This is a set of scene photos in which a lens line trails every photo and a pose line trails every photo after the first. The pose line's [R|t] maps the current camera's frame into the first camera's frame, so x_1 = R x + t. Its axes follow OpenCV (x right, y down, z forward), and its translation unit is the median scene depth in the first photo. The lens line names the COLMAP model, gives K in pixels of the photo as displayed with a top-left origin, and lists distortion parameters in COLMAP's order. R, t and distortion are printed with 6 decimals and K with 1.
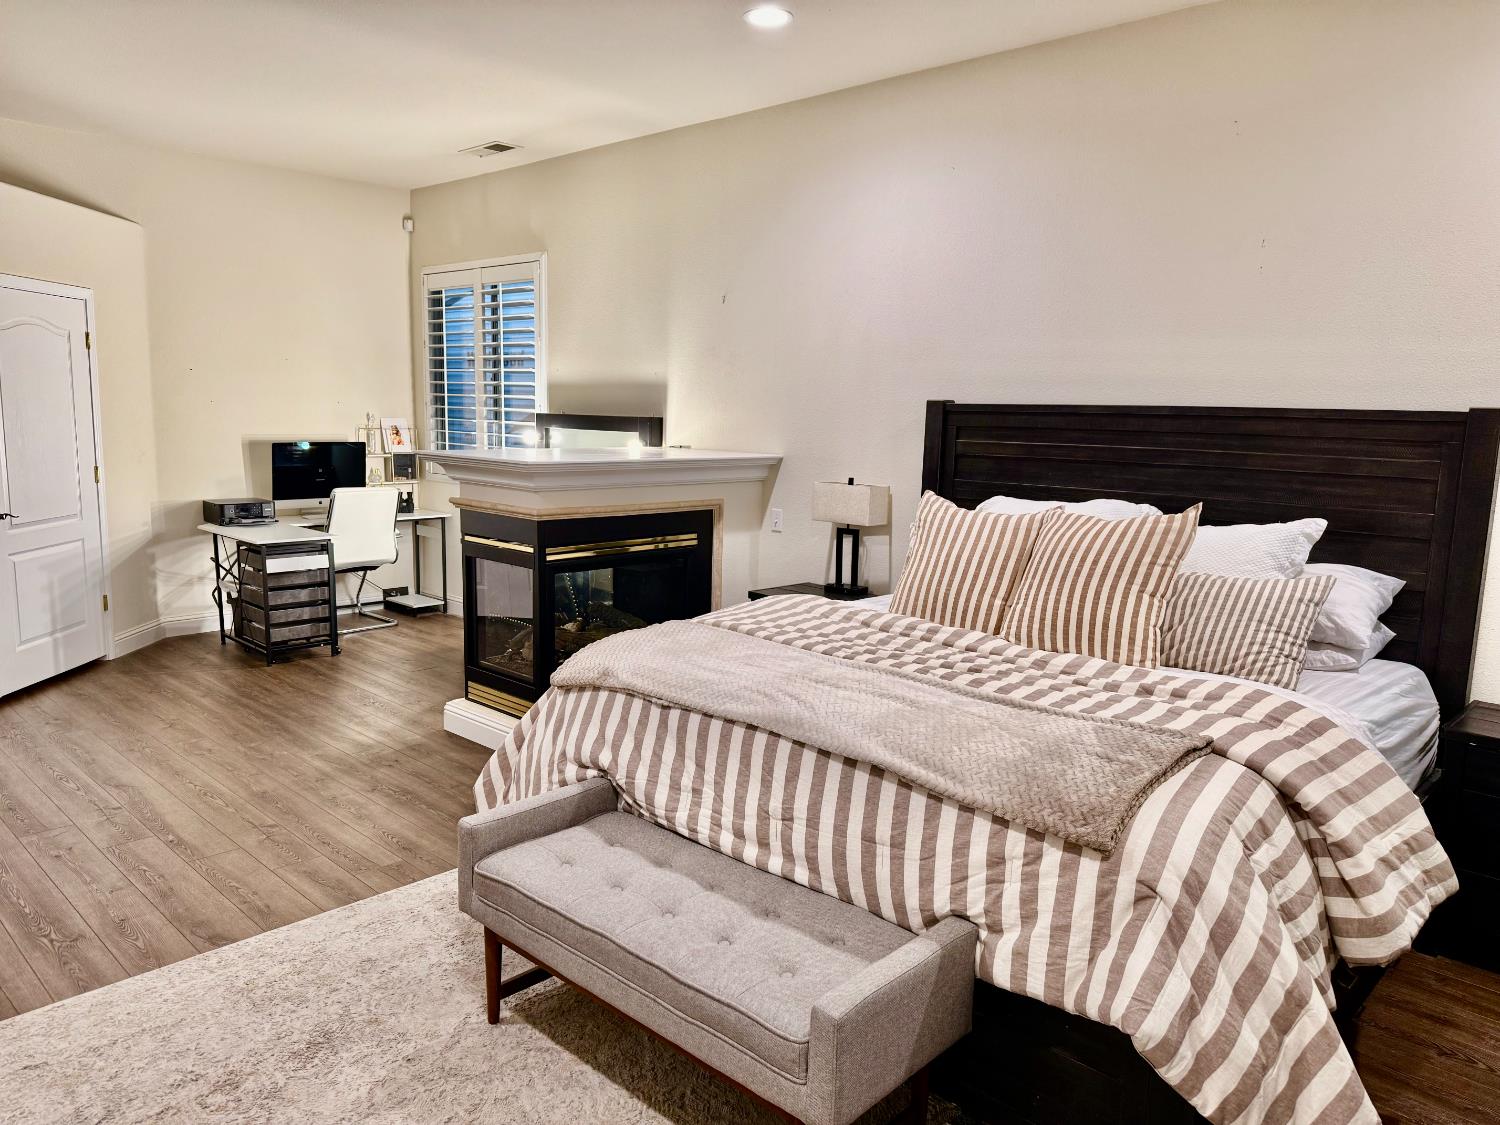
lens RADIAL K [[1042.4, 0, 750.9], [0, 1042.4, 578.0], [0, 0, 1]] dist [0.038851, -0.072667]
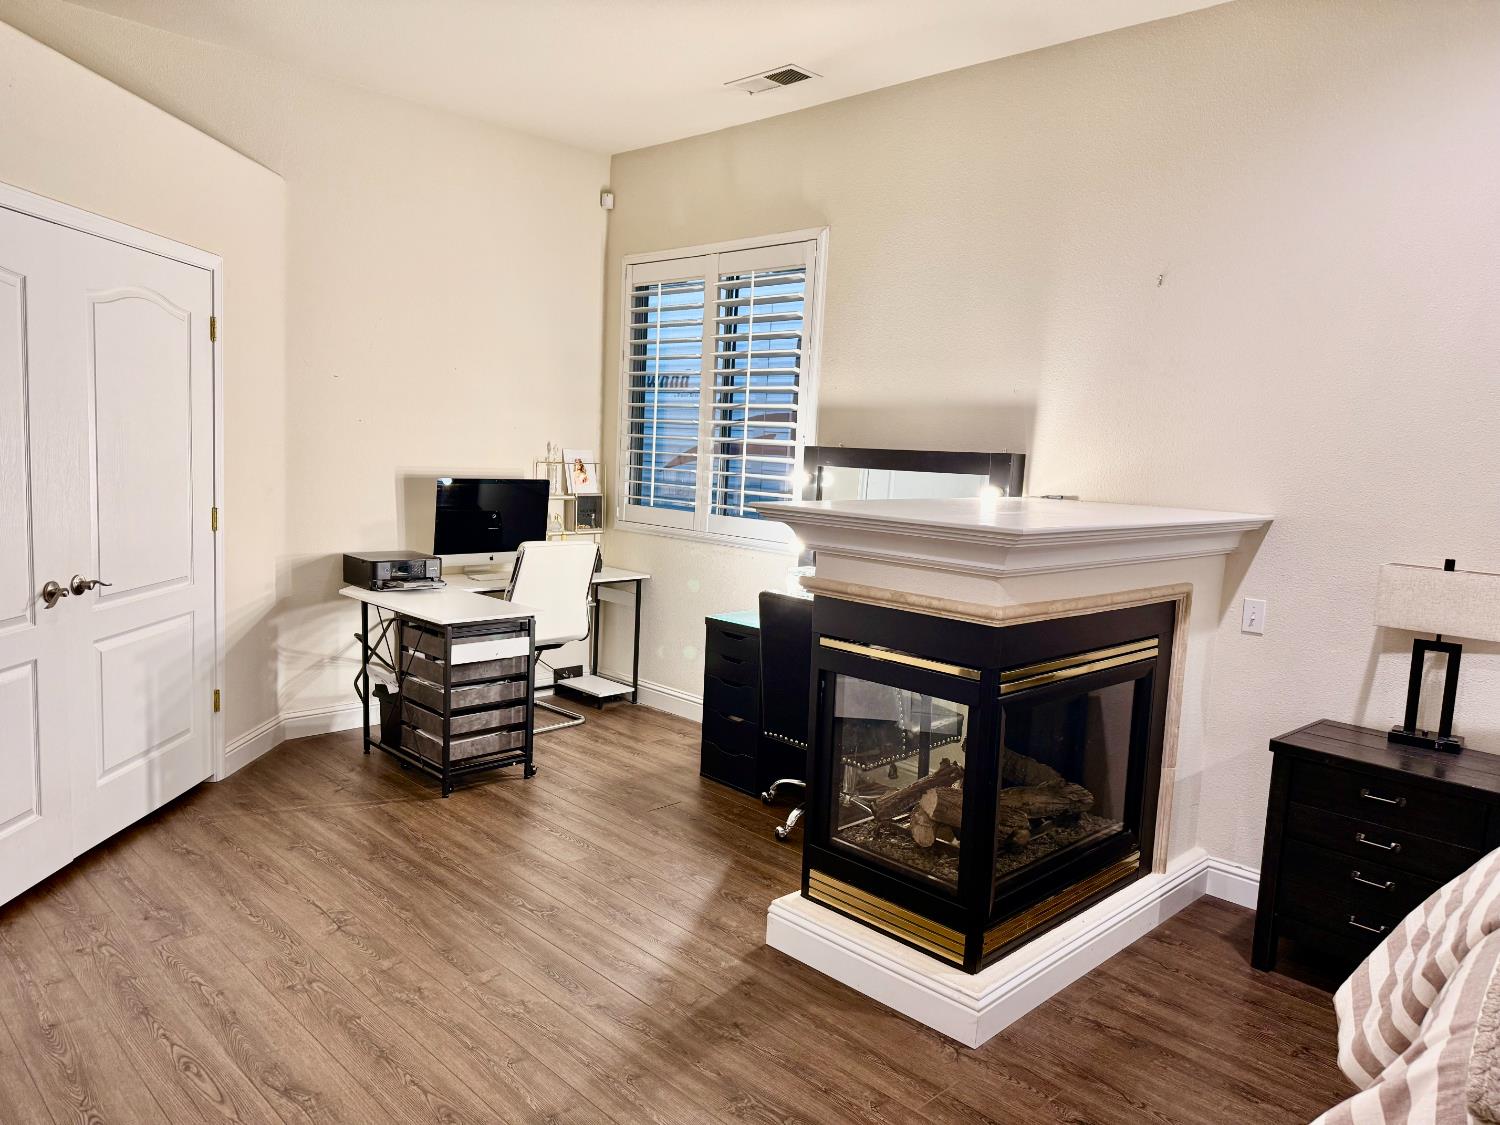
lens RADIAL K [[1052.2, 0, 745.2], [0, 1052.2, 563.9], [0, 0, 1]] dist [0.138139, -0.221406]
pose [[0.999056, 0.023258, -0.036678, -0.221613], [-0.025015, 0.998525, -0.048186, -0.039604], [0.035503, 0.049058, 0.998165, 0.268136]]
